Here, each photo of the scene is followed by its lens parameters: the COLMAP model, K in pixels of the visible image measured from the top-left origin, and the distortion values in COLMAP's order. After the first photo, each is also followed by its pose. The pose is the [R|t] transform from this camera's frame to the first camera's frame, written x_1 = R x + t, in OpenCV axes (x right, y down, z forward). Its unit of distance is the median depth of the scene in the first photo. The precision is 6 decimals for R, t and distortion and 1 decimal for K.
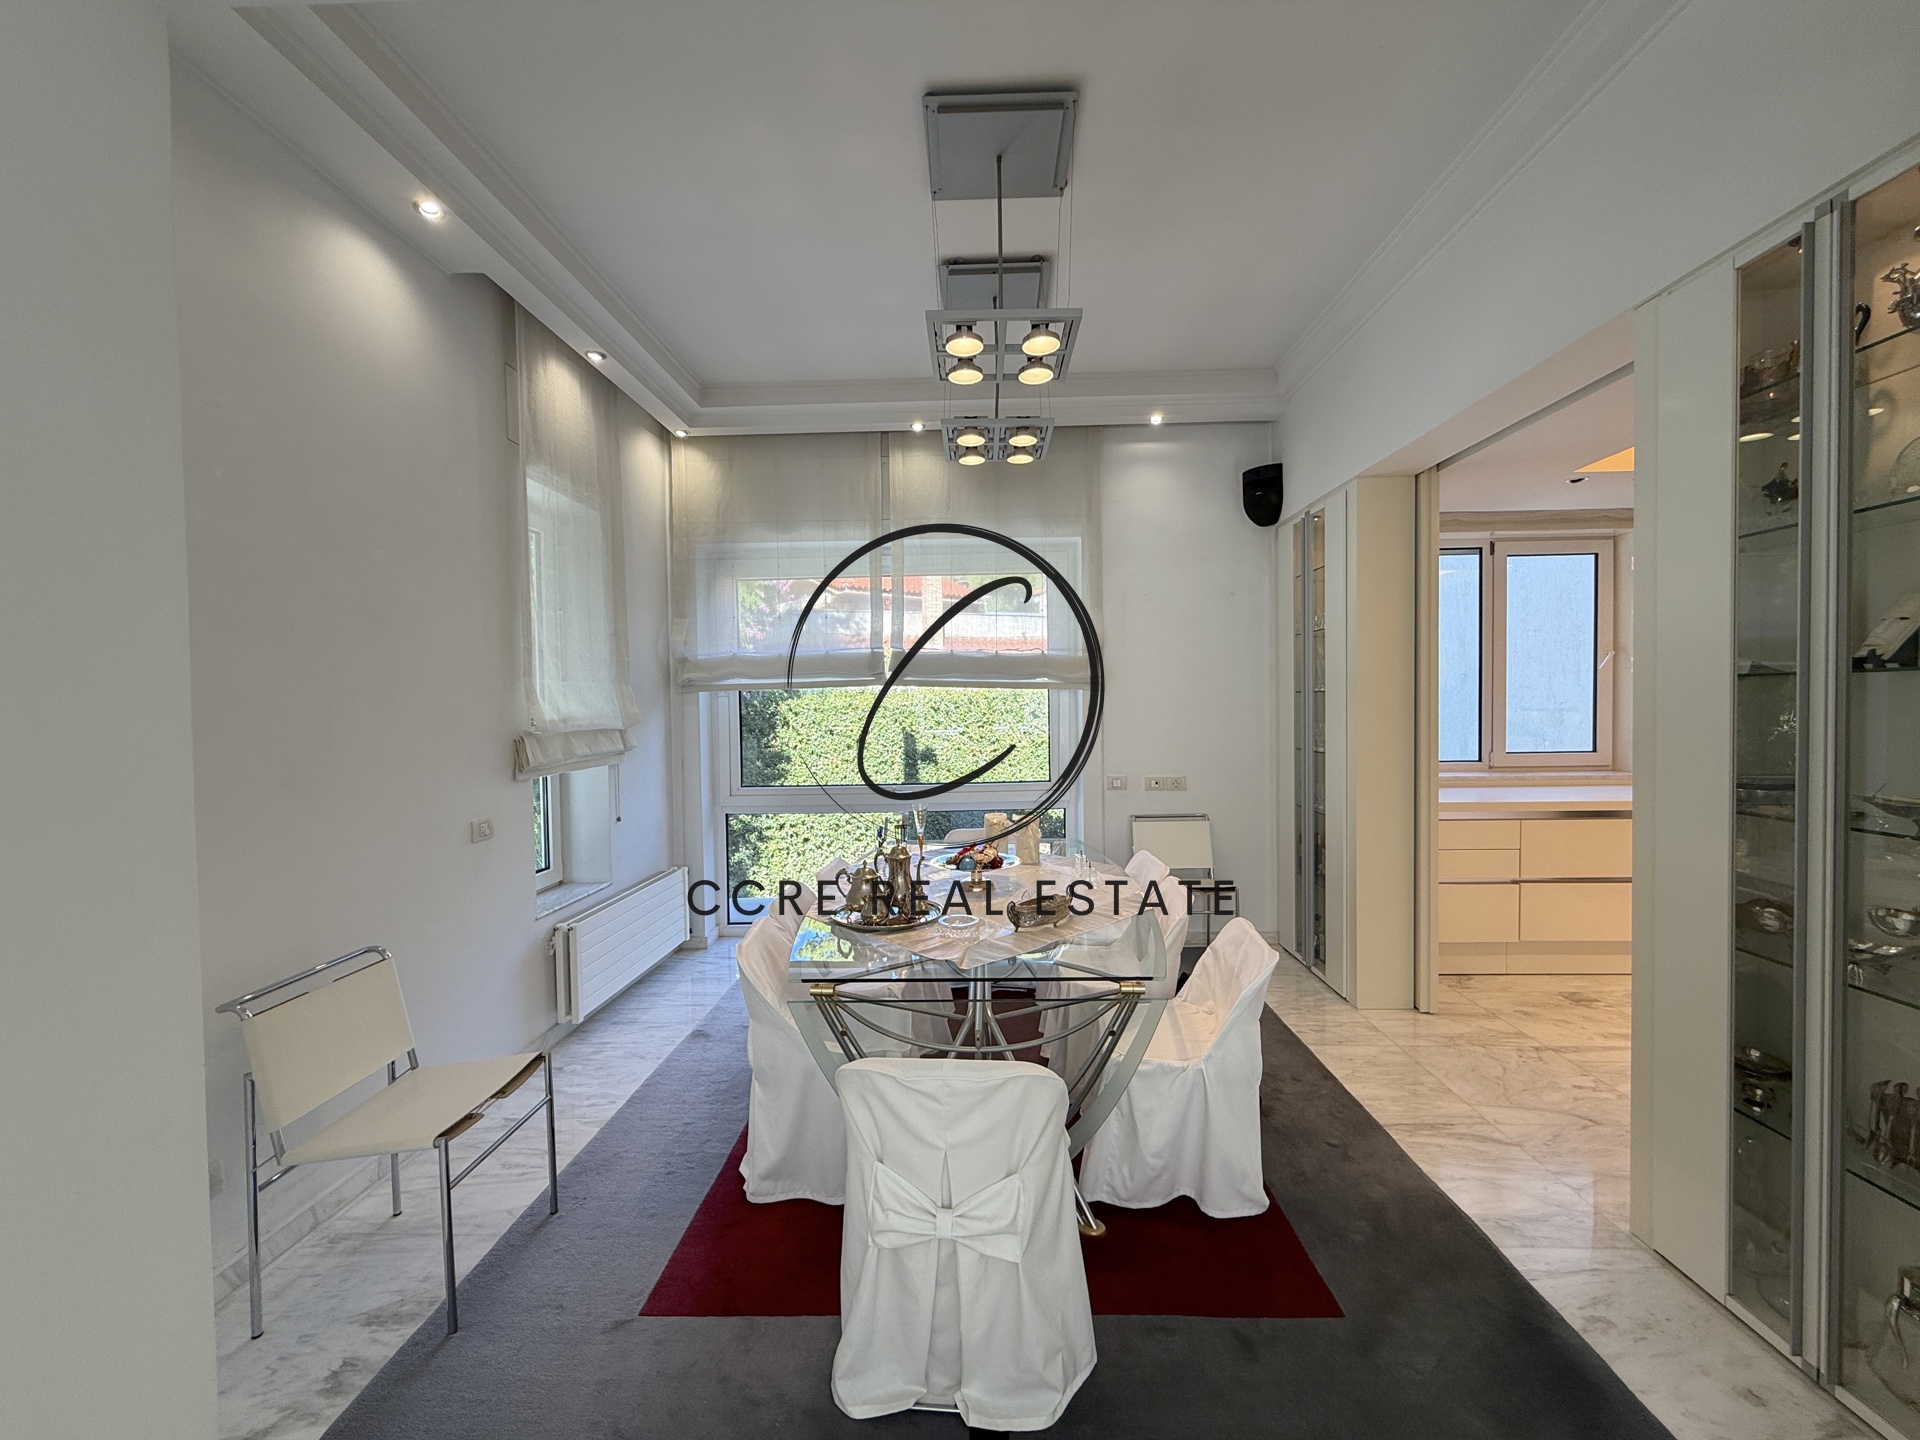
lens RADIAL K [[765.9, 0, 955.7], [0, 765.9, 722.0], [0, 0, 1]] dist [-0.001067, 0.000099]
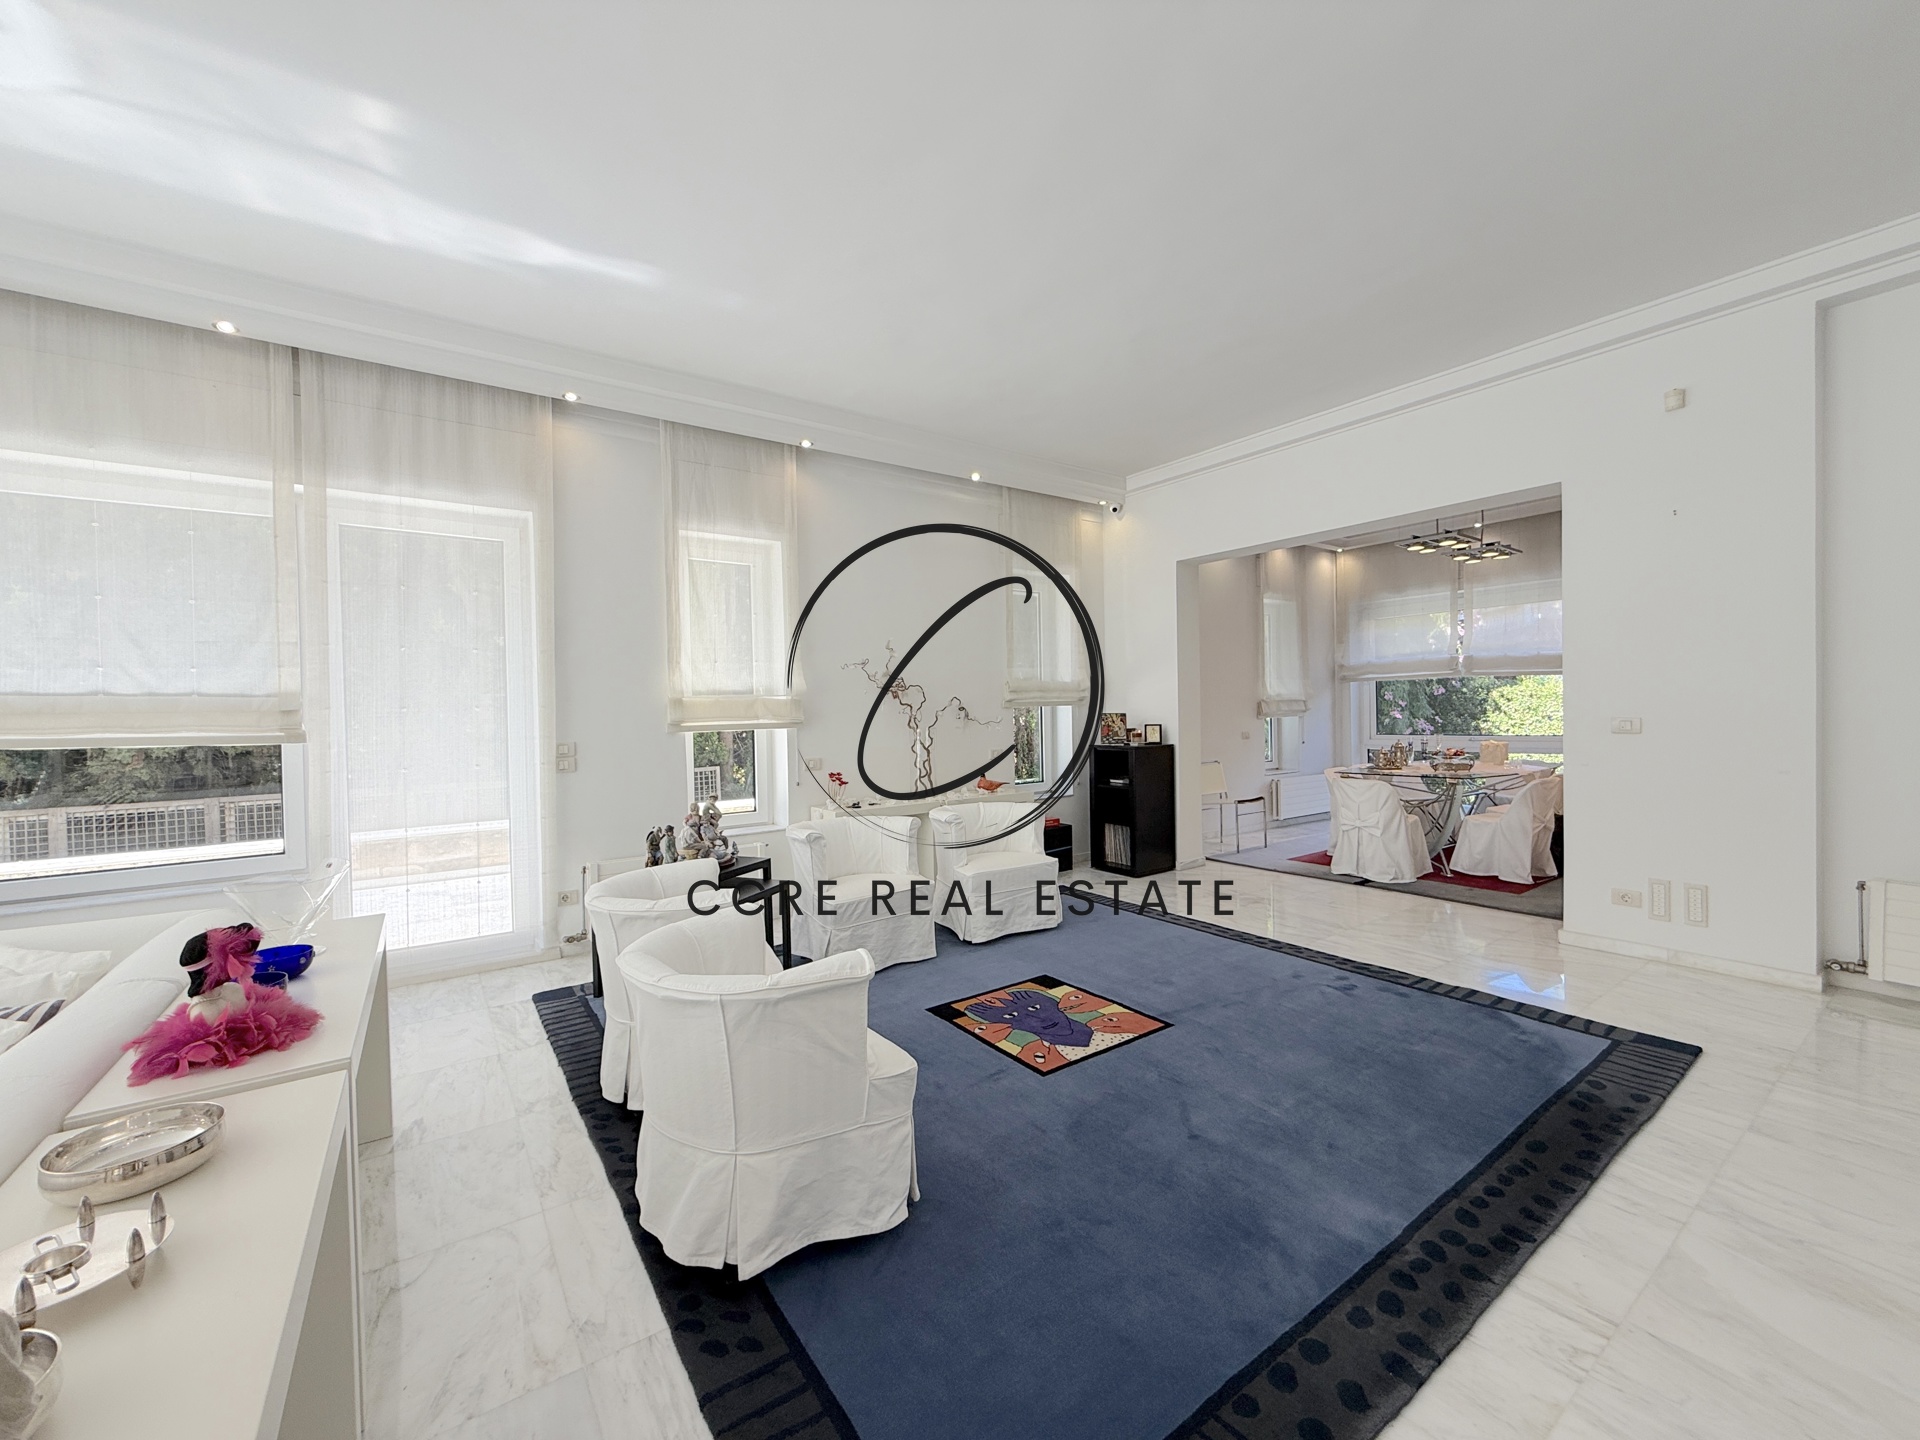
lens RADIAL K [[765.9, 0, 955.7], [0, 765.9, 722.0], [0, 0, 1]] dist [-0.001067, 0.000099]
pose [[0.609811, 0.014088, -0.792422, 0.668289], [-0.007092, 0.999899, 0.012319, 0.050287], [0.792515, -0.001893, 0.609849, -1.087228]]
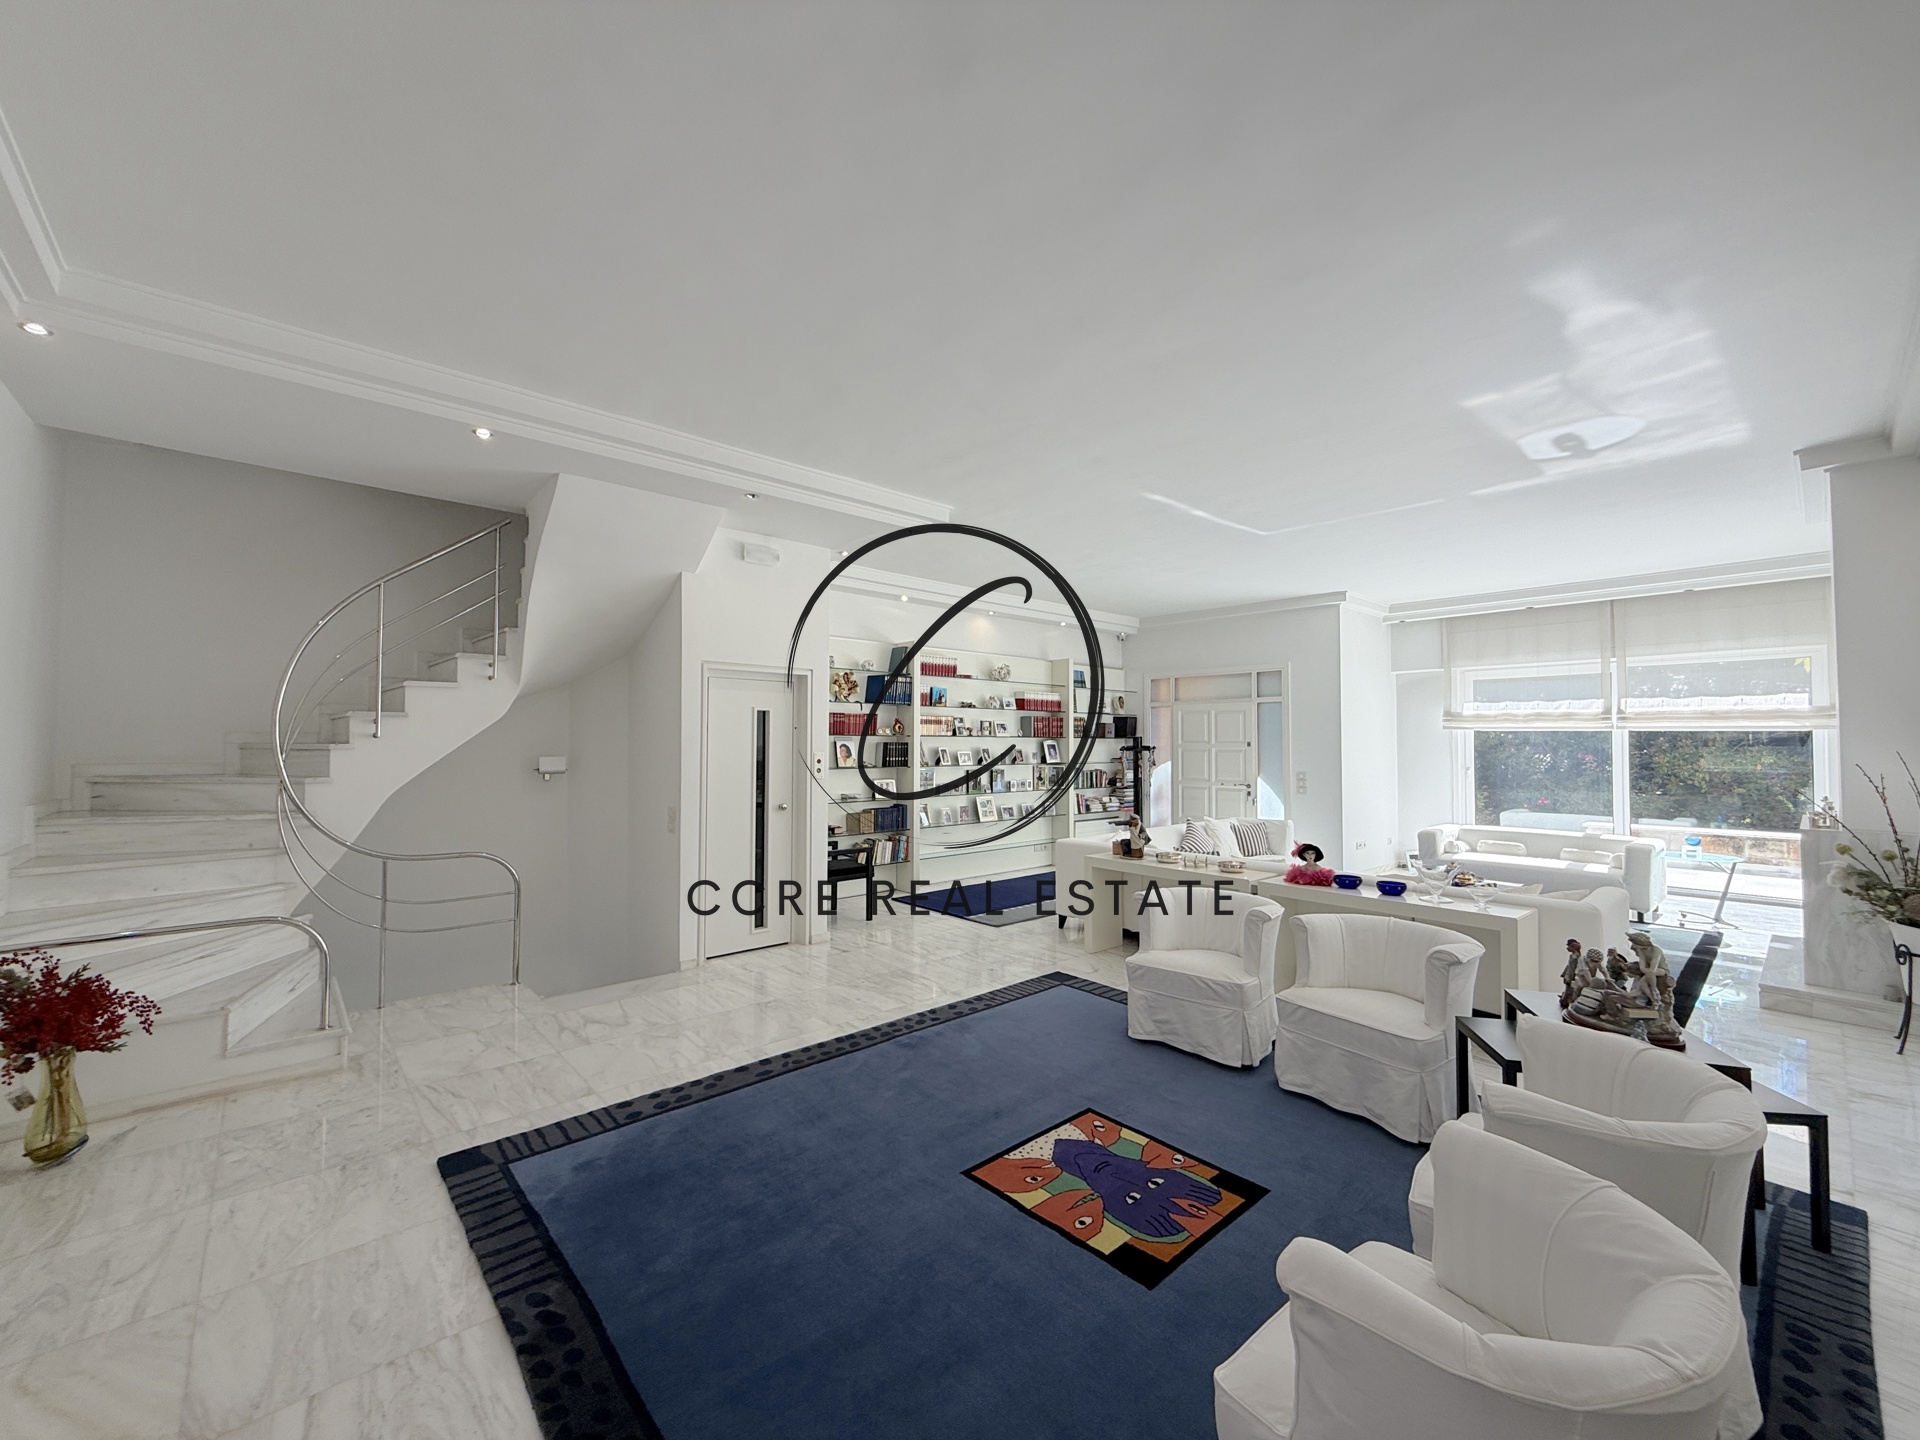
lens RADIAL K [[765.9, 0, 955.7], [0, 765.9, 722.0], [0, 0, 1]] dist [-0.001067, 0.000099]
pose [[-0.690867, 0.032389, 0.722256, -0.313760], [0.023523, 0.999474, -0.022320, -0.012995], [-0.722599, 0.001569, -0.691265, 0.042347]]
